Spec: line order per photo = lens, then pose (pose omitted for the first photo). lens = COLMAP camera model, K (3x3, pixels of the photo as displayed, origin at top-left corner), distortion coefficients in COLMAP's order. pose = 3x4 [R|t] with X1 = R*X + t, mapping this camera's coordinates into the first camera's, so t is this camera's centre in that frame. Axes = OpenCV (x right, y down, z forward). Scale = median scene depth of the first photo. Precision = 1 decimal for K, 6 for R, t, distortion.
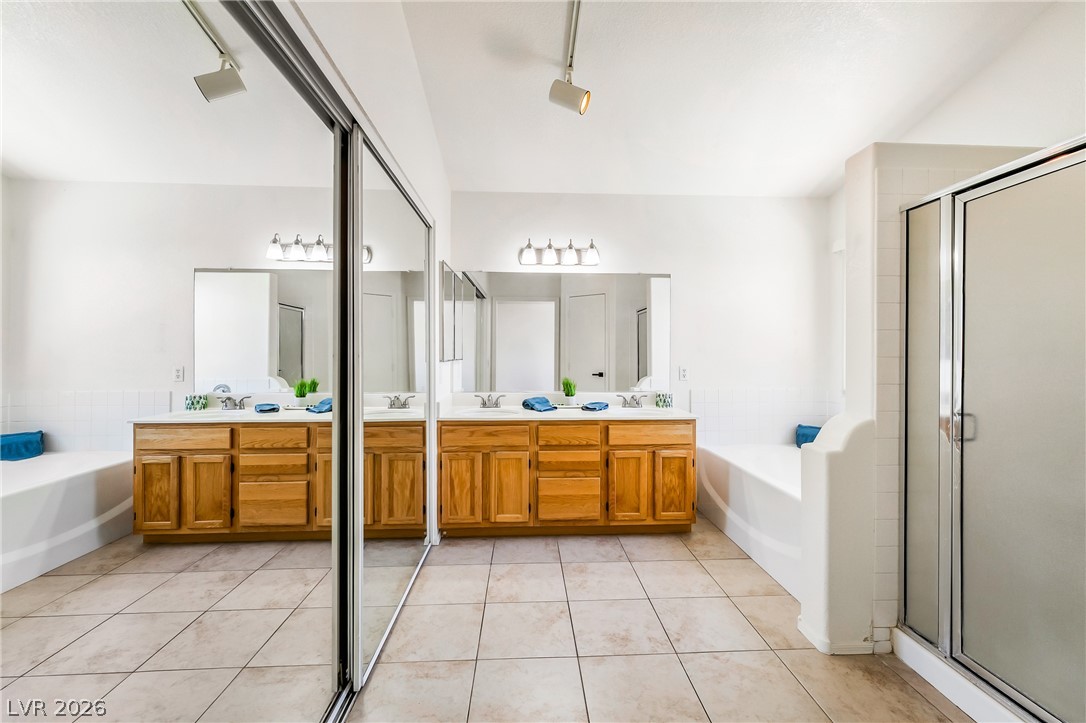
lens RADIAL K [[442.7, 0, 552.1], [0, 442.7, 356.9], [0, 0, 1]] dist [-0.001198, 0.000603]
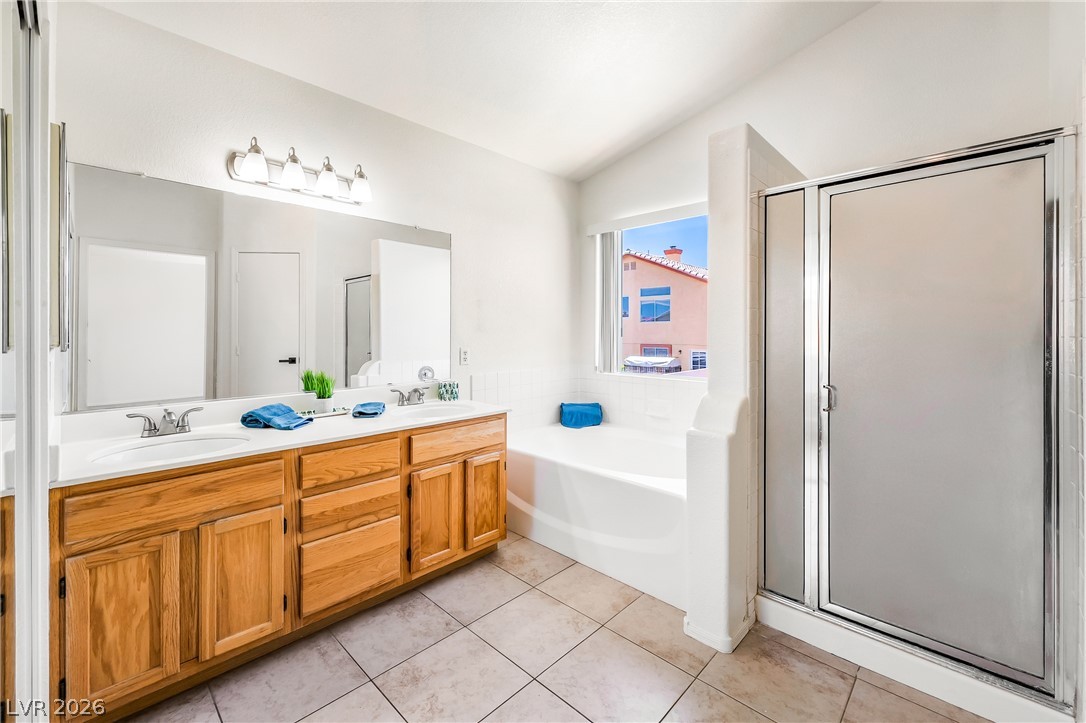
lens RADIAL K [[442.7, 0, 522.6], [0, 442.7, 331.9], [0, 0, 1]] dist [-0.001198, 0.000603]
pose [[0.743138, -0.002029, 0.669135, -0.204884], [0.007015, 0.999964, -0.004759, -0.003610], [-0.669102, 0.008231, 0.743125, 0.368437]]
